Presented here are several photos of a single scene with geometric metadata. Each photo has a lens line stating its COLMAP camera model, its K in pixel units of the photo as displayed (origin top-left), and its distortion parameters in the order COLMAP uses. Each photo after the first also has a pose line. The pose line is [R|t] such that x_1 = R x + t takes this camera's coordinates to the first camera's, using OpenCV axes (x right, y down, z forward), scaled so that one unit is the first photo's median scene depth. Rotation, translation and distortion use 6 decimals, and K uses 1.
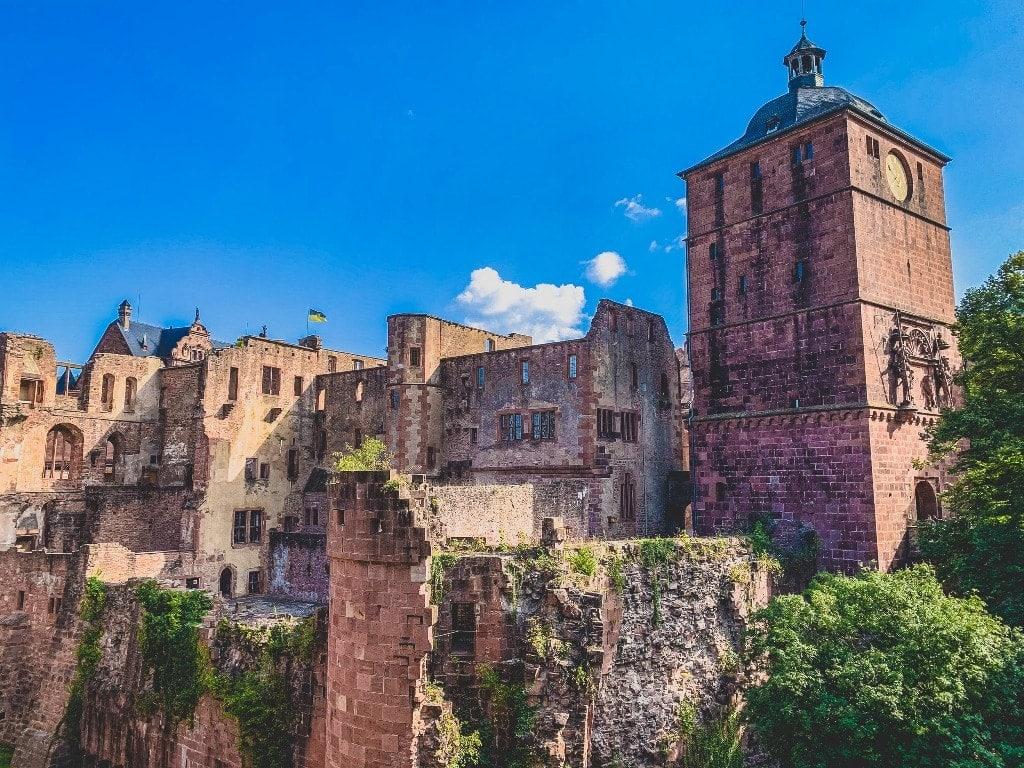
lens RADIAL K [[748.2, 0, 511.5], [0, 748.2, 368.4], [0, 0, 1]] dist [0.063425, -0.109992]
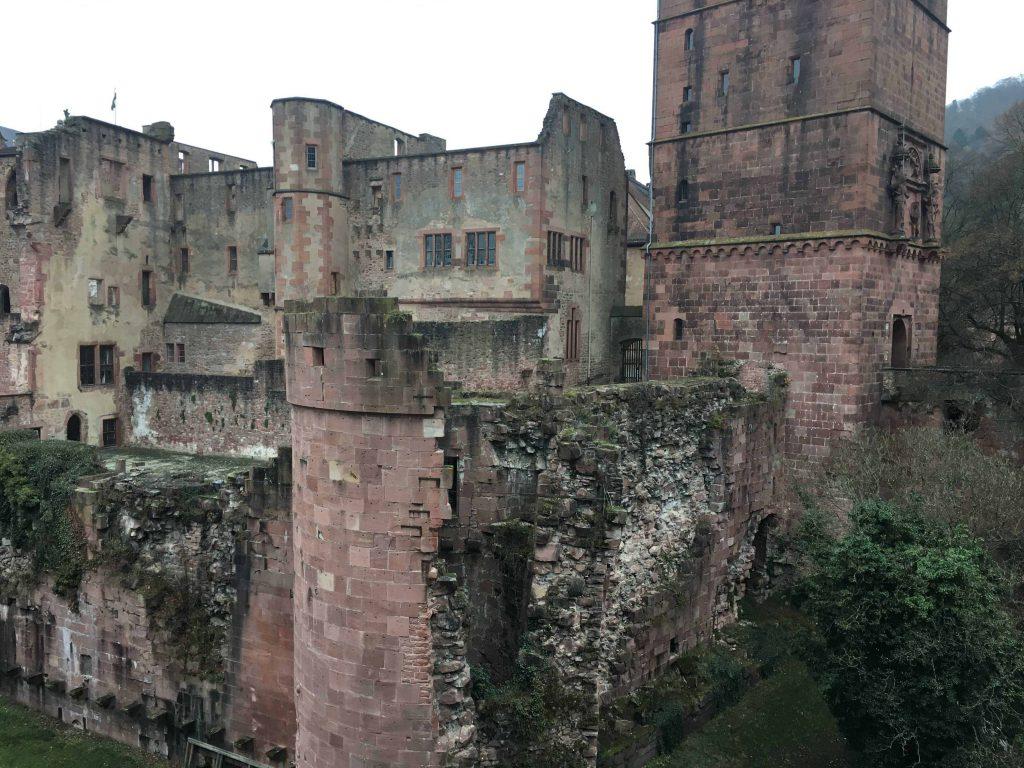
lens RADIAL K [[842.7, 0, 511.1], [0, 842.7, 367.7], [0, 0, 1]] dist [0.122446, -0.192356]
pose [[0.985327, 0.003678, 0.170636, -0.087873], [-0.039194, 0.977926, 0.205243, 0.011208], [-0.166114, -0.208920, 0.963721, 0.063165]]
